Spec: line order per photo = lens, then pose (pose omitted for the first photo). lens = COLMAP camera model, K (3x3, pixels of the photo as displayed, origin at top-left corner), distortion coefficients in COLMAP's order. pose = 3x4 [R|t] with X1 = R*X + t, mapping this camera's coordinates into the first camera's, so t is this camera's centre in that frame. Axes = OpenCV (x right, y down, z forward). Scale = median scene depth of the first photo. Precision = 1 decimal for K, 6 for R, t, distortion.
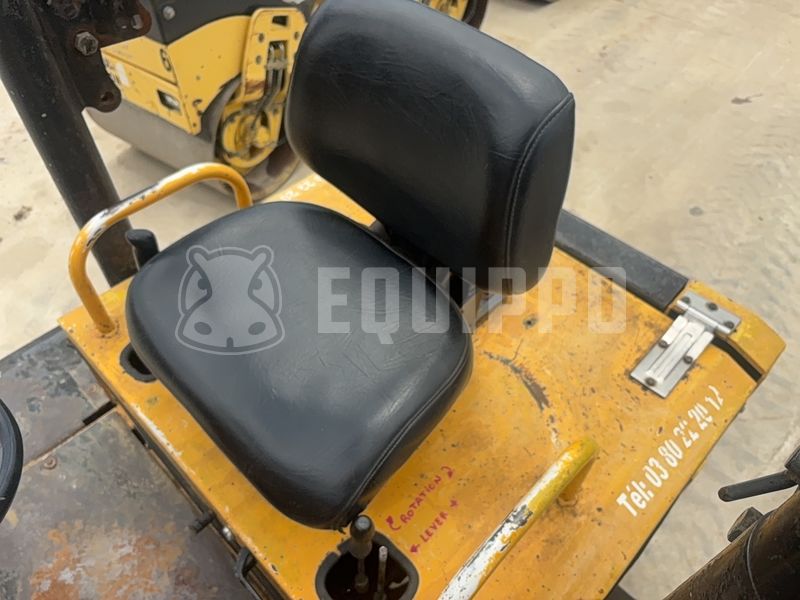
lens RADIAL K [[610.3, 0, 400.0], [0, 610.3, 300.0], [0, 0, 1]] dist [-0.000591, -0.008063]
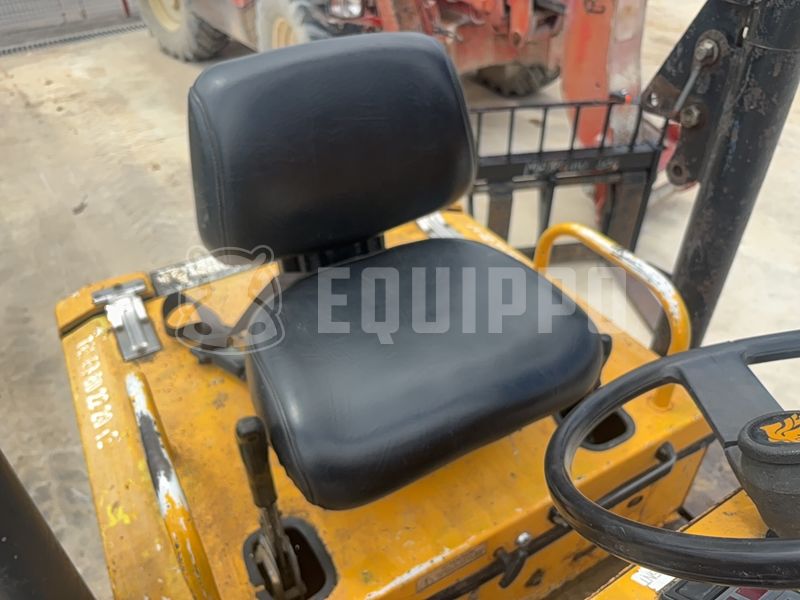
lens RADIAL K [[610.3, 0, 400.0], [0, 610.3, 300.0], [0, 0, 1]] dist [-0.000591, -0.008063]
pose [[0.269830, -0.598778, 0.754093, -0.202600], [0.745953, 0.625201, 0.229515, -0.054423], [-0.608889, 0.500588, 0.615359, 0.080492]]
